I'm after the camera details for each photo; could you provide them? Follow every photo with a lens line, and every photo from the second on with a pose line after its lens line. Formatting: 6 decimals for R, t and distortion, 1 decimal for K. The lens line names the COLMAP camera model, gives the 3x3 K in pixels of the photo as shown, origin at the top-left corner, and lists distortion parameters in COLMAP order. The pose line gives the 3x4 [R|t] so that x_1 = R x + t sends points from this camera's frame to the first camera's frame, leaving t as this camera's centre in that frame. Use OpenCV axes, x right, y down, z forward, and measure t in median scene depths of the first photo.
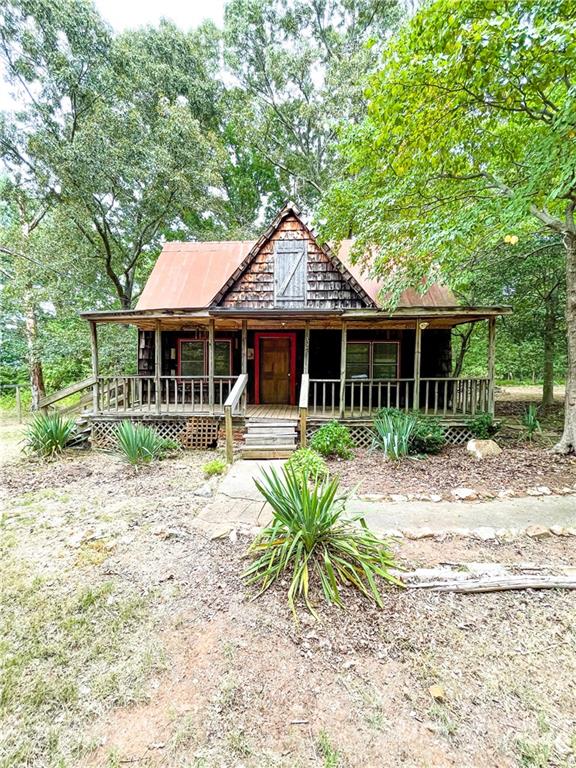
lens RADIAL K [[309.3, 0, 288.0], [0, 309.3, 384.0], [0, 0, 1]] dist [0.000566, -0.002457]
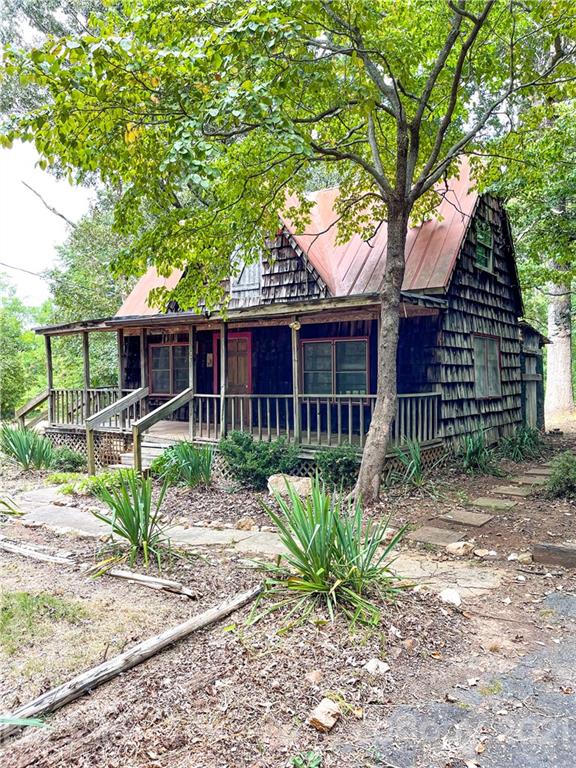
lens RADIAL K [[566.0, 0, 288.0], [0, 566.0, 384.0], [0, 0, 1]] dist [0.096947, -0.144813]
pose [[0.842349, -0.000075, -0.538933, 0.874267], [-0.006411, 0.999928, -0.010158, -0.022024], [0.538895, 0.012012, 0.842287, -0.137058]]
